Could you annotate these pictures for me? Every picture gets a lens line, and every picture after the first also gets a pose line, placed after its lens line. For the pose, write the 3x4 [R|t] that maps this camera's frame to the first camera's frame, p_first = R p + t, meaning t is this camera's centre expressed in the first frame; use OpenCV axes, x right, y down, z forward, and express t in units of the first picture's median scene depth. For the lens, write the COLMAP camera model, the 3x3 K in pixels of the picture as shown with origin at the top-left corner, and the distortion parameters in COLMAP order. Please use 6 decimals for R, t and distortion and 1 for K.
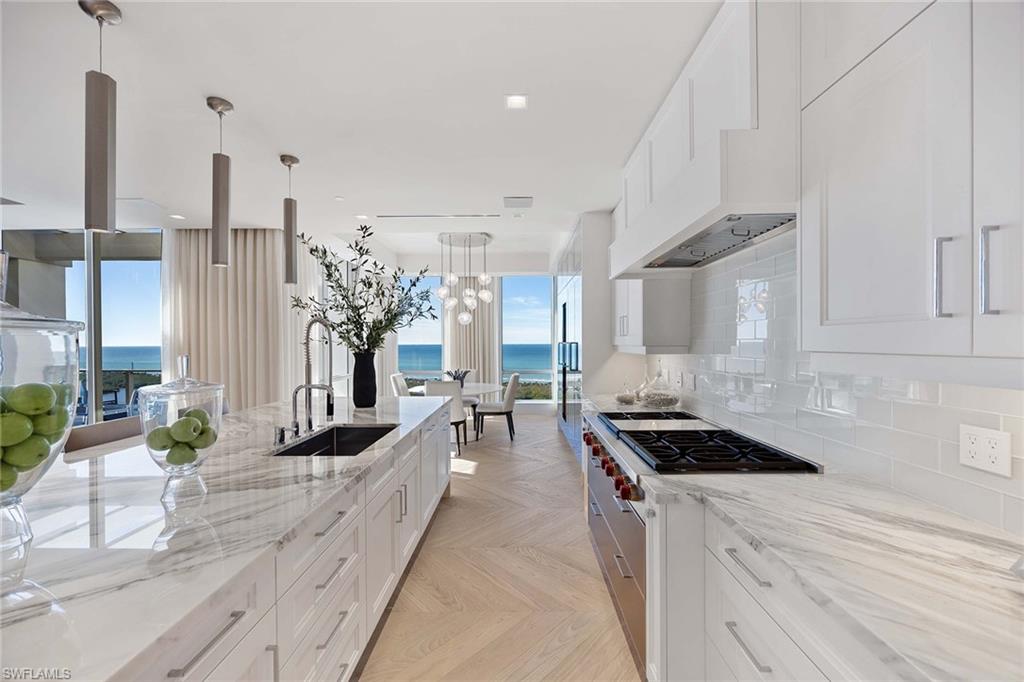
lens RADIAL K [[401.2, 0, 512.0], [0, 401.2, 341.0], [0, 0, 1]] dist [0.000777, 0.000210]
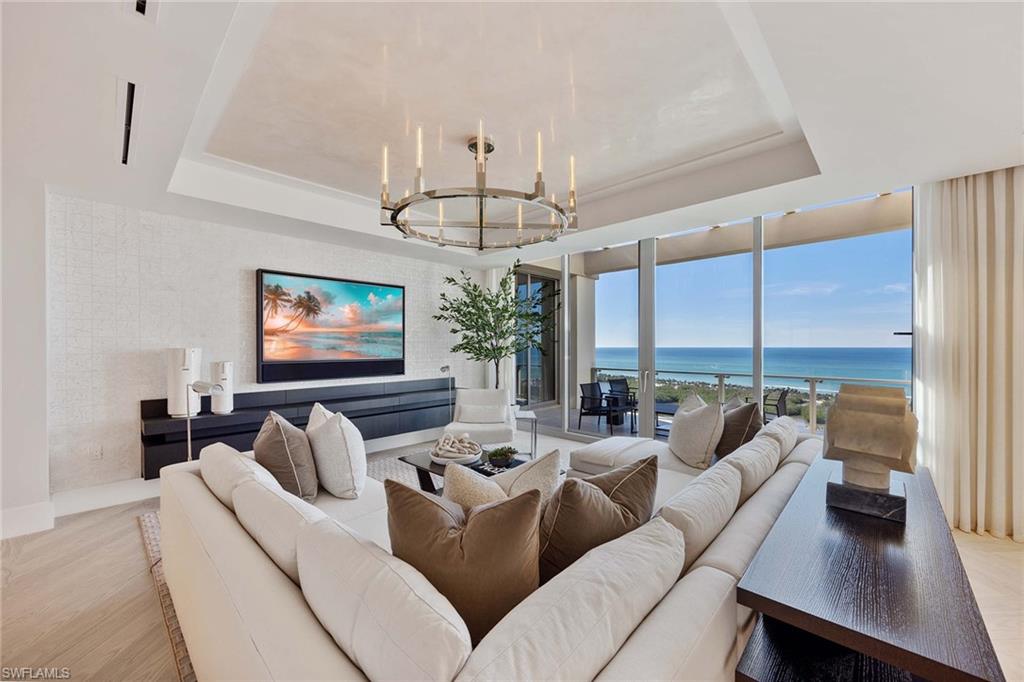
lens RADIAL K [[393.3, 0, 515.3], [0, 393.3, 343.2], [0, 0, 1]] dist [-0.000771, -0.000120]
pose [[0.739455, -0.002659, -0.673201, -0.598311], [0.002048, 0.999996, -0.001701, 0.003094], [0.673203, -0.000120, 0.739457, -0.014412]]
